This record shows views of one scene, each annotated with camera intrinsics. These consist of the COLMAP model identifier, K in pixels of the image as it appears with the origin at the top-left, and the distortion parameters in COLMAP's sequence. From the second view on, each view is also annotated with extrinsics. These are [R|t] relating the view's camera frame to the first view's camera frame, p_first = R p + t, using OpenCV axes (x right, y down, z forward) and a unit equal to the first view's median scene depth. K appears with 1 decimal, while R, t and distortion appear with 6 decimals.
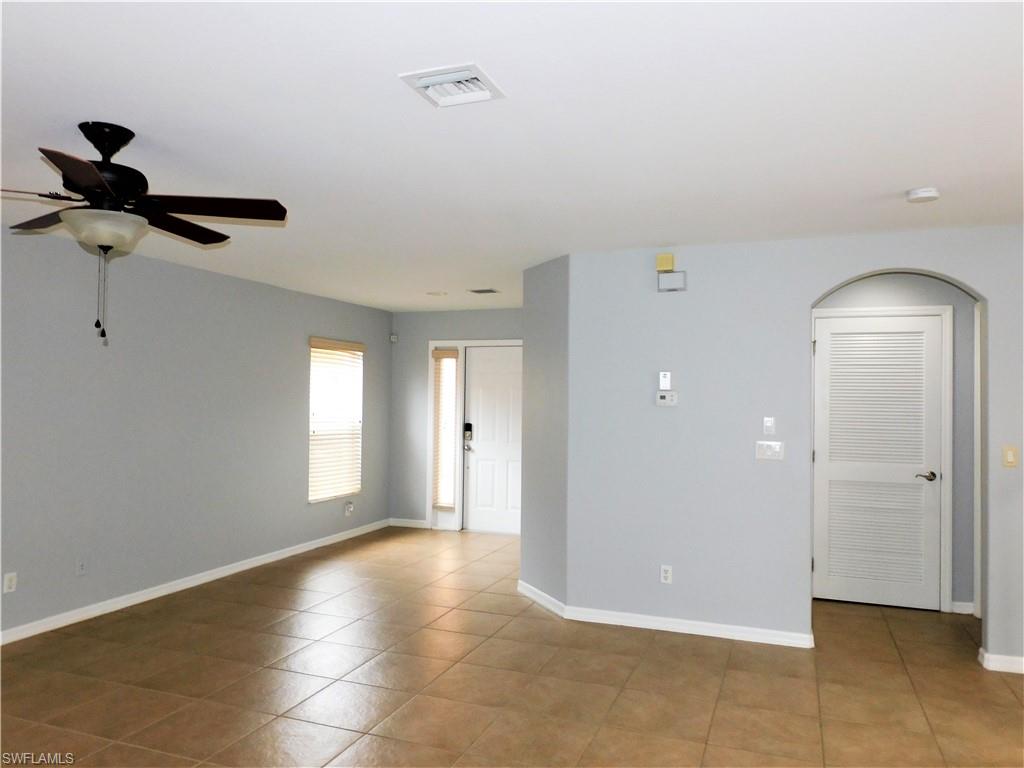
lens RADIAL K [[739.7, 0, 515.4], [0, 739.7, 388.4], [0, 0, 1]] dist [-0.005533, 0.007692]
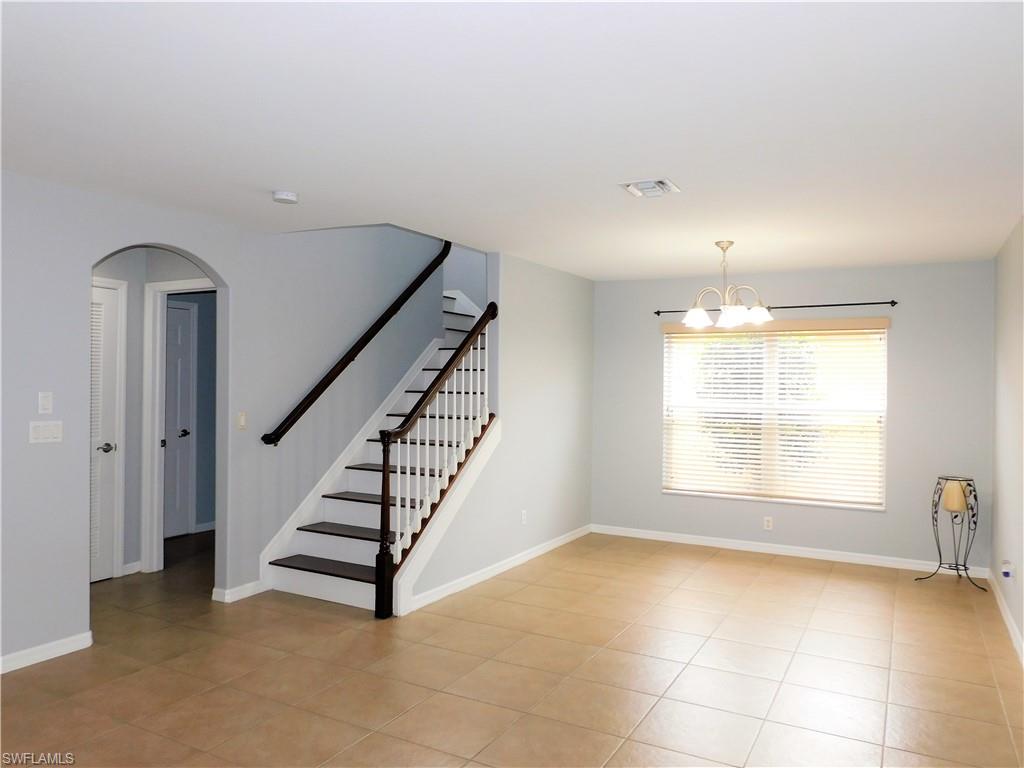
lens RADIAL K [[739.7, 0, 514.1], [0, 739.7, 379.5], [0, 0, 1]] dist [-0.005533, 0.007692]
pose [[0.144029, -0.007071, 0.989548, -0.412160], [-0.024181, 0.999651, 0.010663, 0.001586], [-0.989278, -0.025464, 0.143808, 0.353221]]
